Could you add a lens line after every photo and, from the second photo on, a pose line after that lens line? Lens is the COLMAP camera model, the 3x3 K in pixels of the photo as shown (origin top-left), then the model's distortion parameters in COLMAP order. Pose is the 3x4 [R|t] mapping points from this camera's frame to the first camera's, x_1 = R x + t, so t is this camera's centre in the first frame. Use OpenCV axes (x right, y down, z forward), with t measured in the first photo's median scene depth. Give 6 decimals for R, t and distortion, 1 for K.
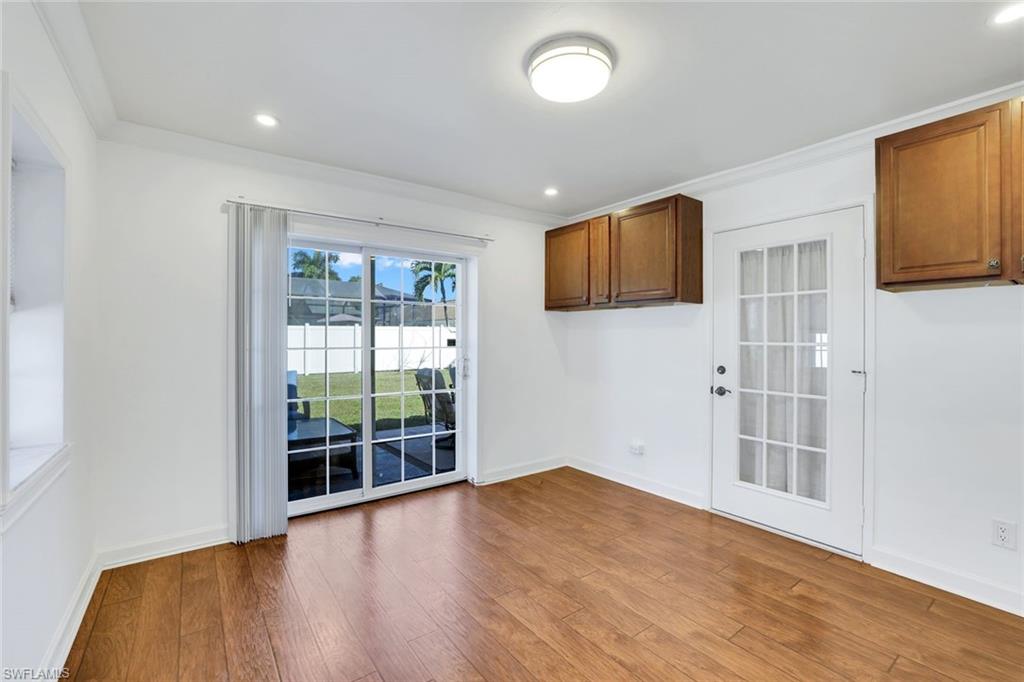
lens RADIAL K [[438.6, 0, 509.2], [0, 438.6, 334.8], [0, 0, 1]] dist [-0.016483, 0.001016]
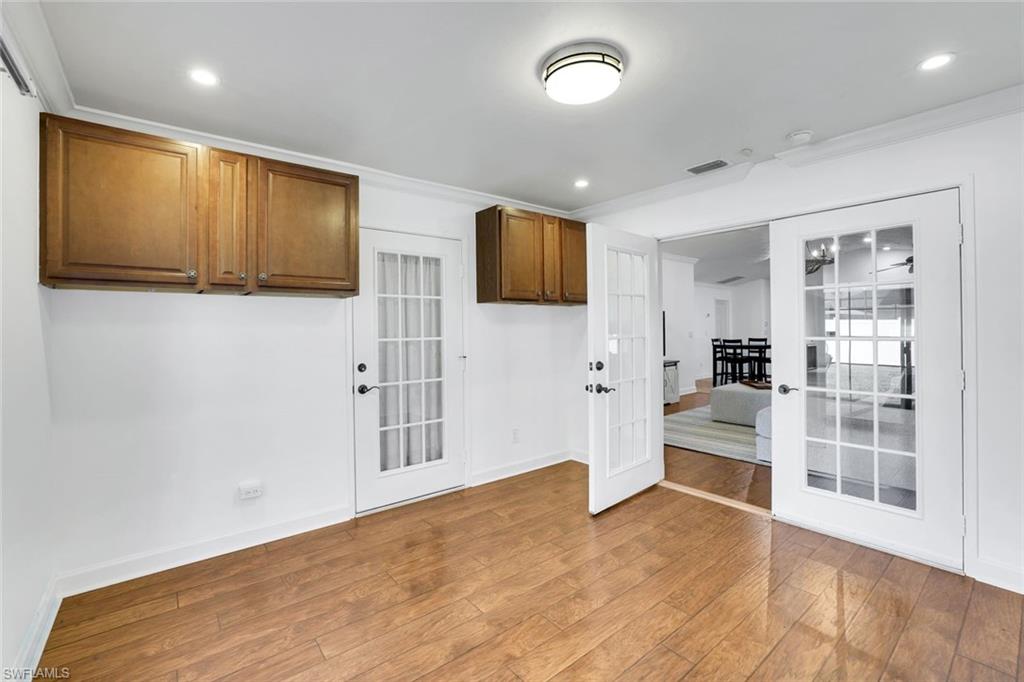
lens RADIAL K [[438.6, 0, 509.4], [0, 438.6, 333.2], [0, 0, 1]] dist [-0.016483, 0.001016]
pose [[-0.022104, -0.007098, 0.999730, -0.586122], [0.010098, 0.999922, 0.007322, -0.000509], [-0.999705, 0.010257, -0.022030, 0.807767]]
